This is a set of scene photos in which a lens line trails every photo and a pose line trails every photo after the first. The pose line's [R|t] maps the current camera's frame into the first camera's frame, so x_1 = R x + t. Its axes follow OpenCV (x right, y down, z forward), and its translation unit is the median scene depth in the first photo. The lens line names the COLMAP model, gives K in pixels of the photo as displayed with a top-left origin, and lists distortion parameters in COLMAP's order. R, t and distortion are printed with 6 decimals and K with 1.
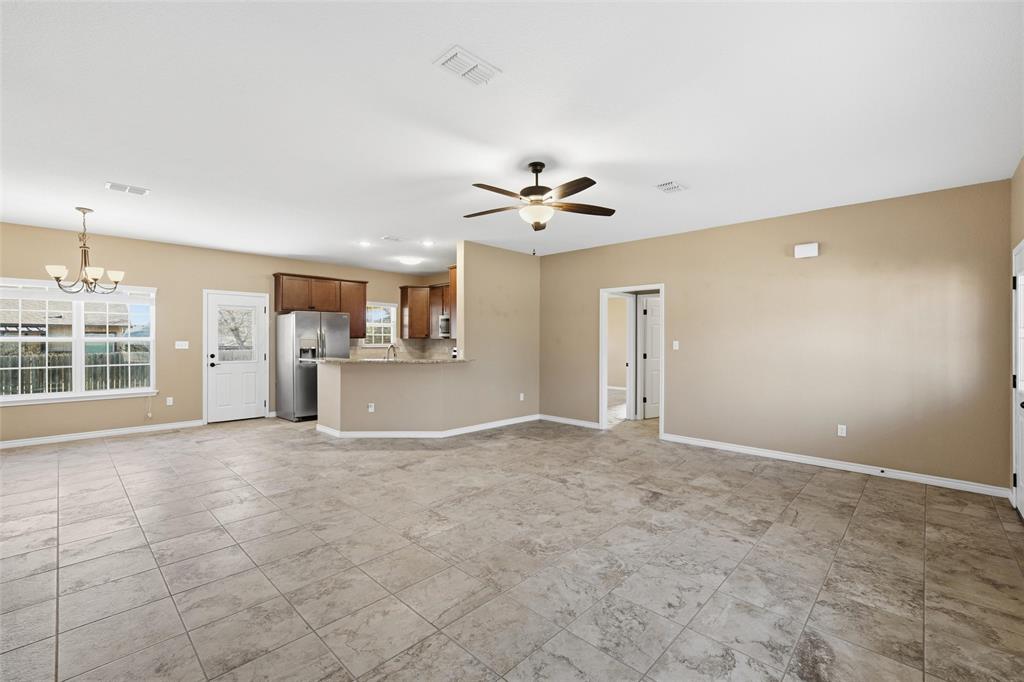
lens RADIAL K [[436.3, 0, 513.2], [0, 436.3, 341.2], [0, 0, 1]] dist [-0.008509, 0.002196]
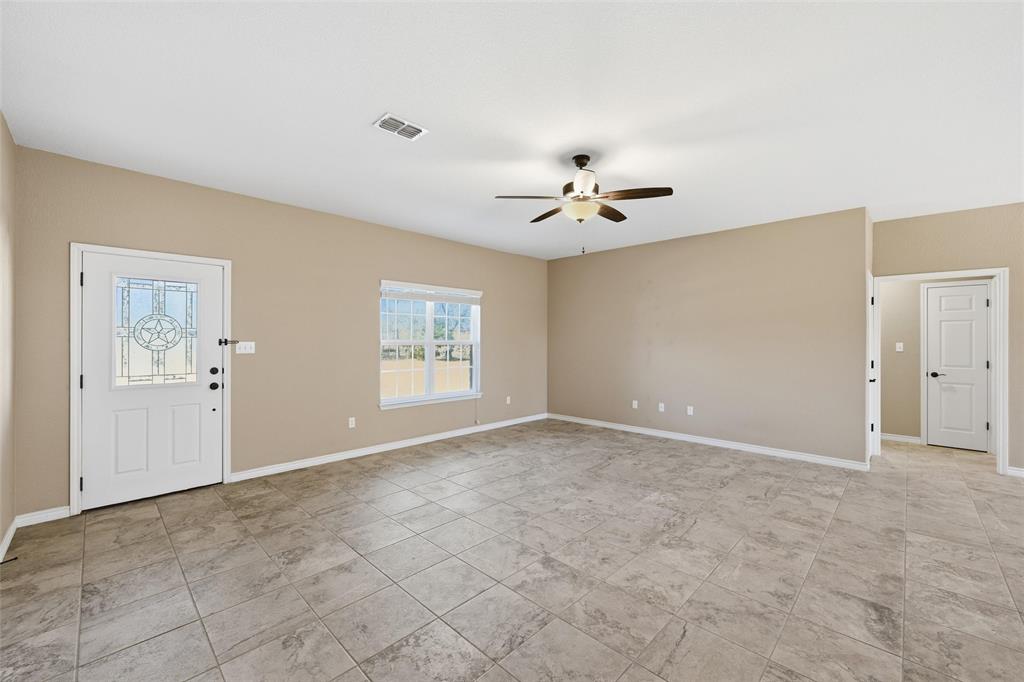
lens RADIAL K [[411.8, 0, 516.7], [0, 411.8, 339.5], [0, 0, 1]] dist [-0.012884, 0.003078]
pose [[-0.999980, -0.006382, -0.000018, 0.171203], [-0.006382, 0.999966, 0.005172, -0.009701], [-0.000015, 0.005172, -0.999987, 1.687642]]
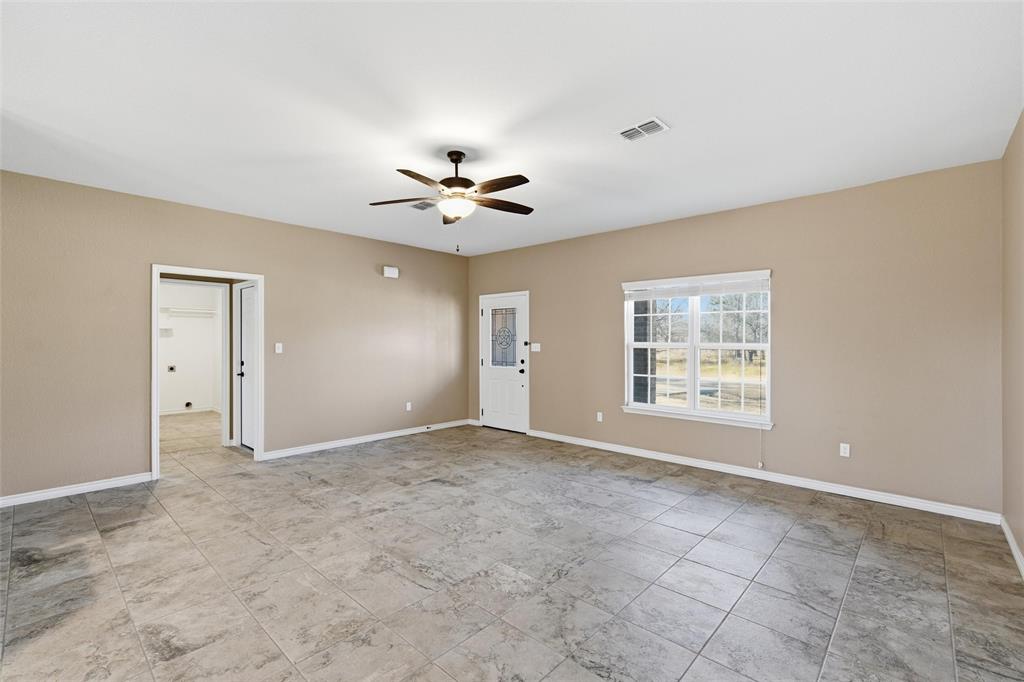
lens RADIAL K [[452.4, 0, 514.3], [0, 452.4, 338.8], [0, 0, 1]] dist [-0.004105, 0.001023]
pose [[-0.022406, 0.002152, 0.999747, -0.807355], [0.003112, 0.999993, -0.002083, -0.008631], [-0.999744, 0.003064, -0.022412, 0.798778]]
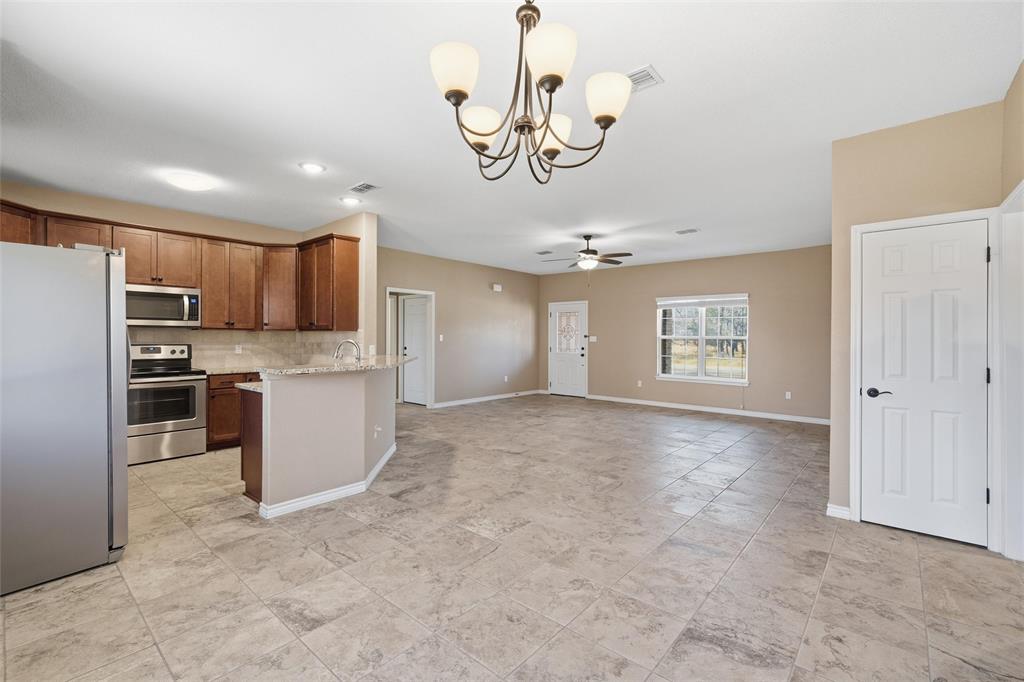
lens RADIAL K [[452.4, 0, 512.9], [0, 452.4, 338.6], [0, 0, 1]] dist [-0.004105, 0.001023]
pose [[-0.054252, -0.005848, 0.998510, -1.574717], [-0.001842, 0.999982, 0.005757, 0.004182], [-0.998526, -0.001527, -0.054262, 1.246683]]
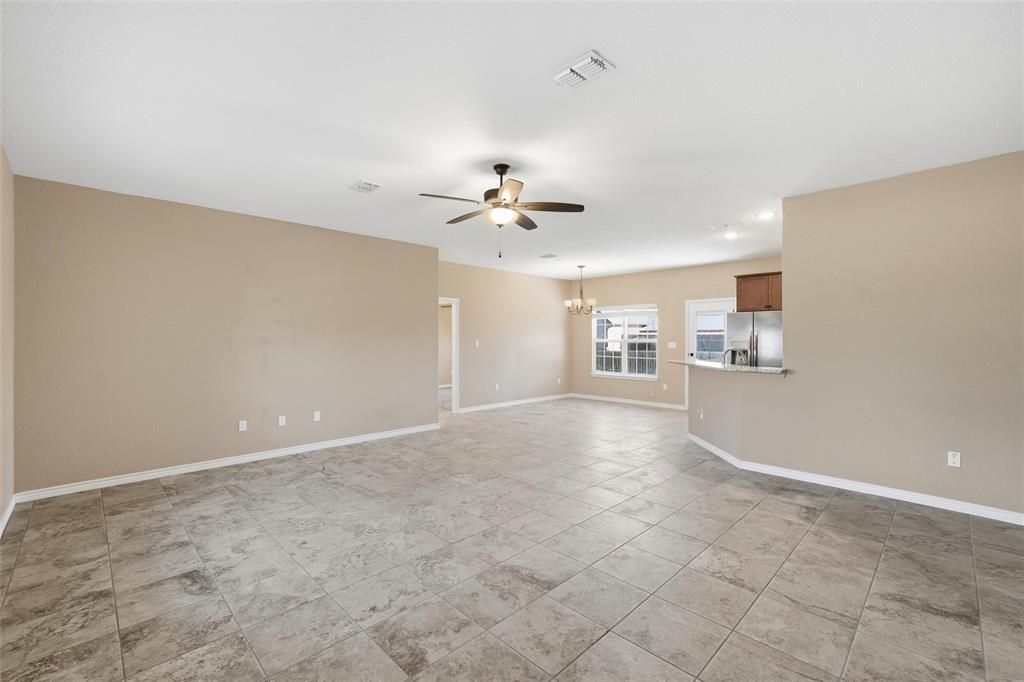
lens RADIAL K [[436.3, 0, 512.8], [0, 436.3, 339.1], [0, 0, 1]] dist [-0.008509, 0.002196]
pose [[-0.025126, -0.003190, -0.999679, 0.935574], [-0.004848, 0.999984, -0.003069, -0.005050], [0.999673, 0.004769, -0.025141, 0.934520]]
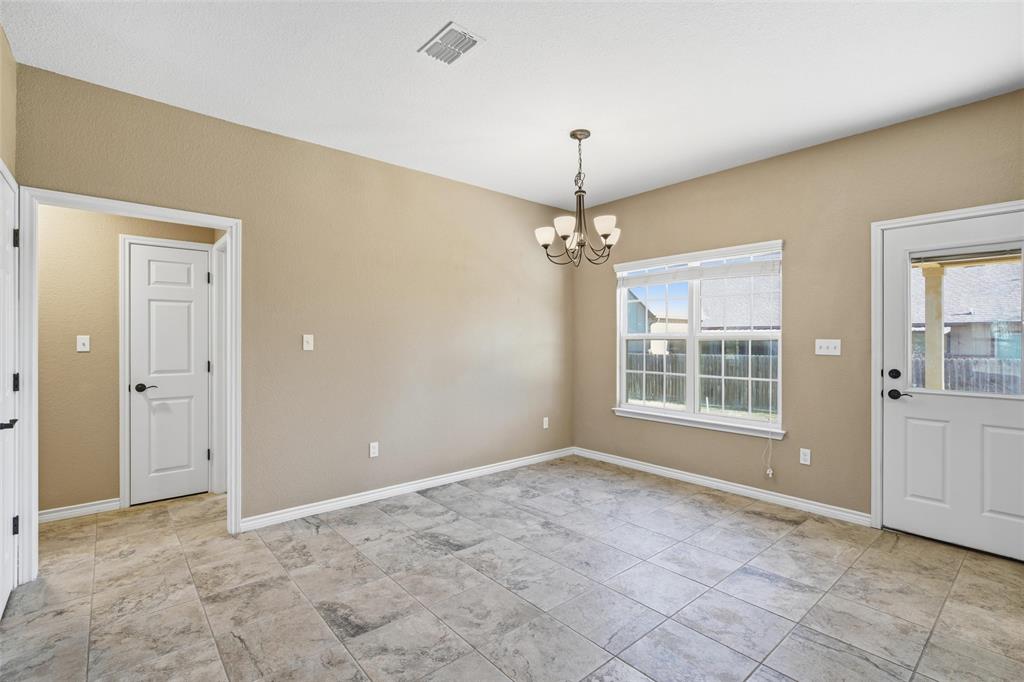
lens RADIAL K [[470.3, 0, 512.1], [0, 470.3, 338.5], [0, 0, 1]] dist [-0.002724, 0.002457]
pose [[-0.096130, -0.003867, -0.995361, -0.341967], [-0.005191, 0.999981, -0.003384, 0.005455], [0.995355, 0.004841, -0.096148, 1.174570]]
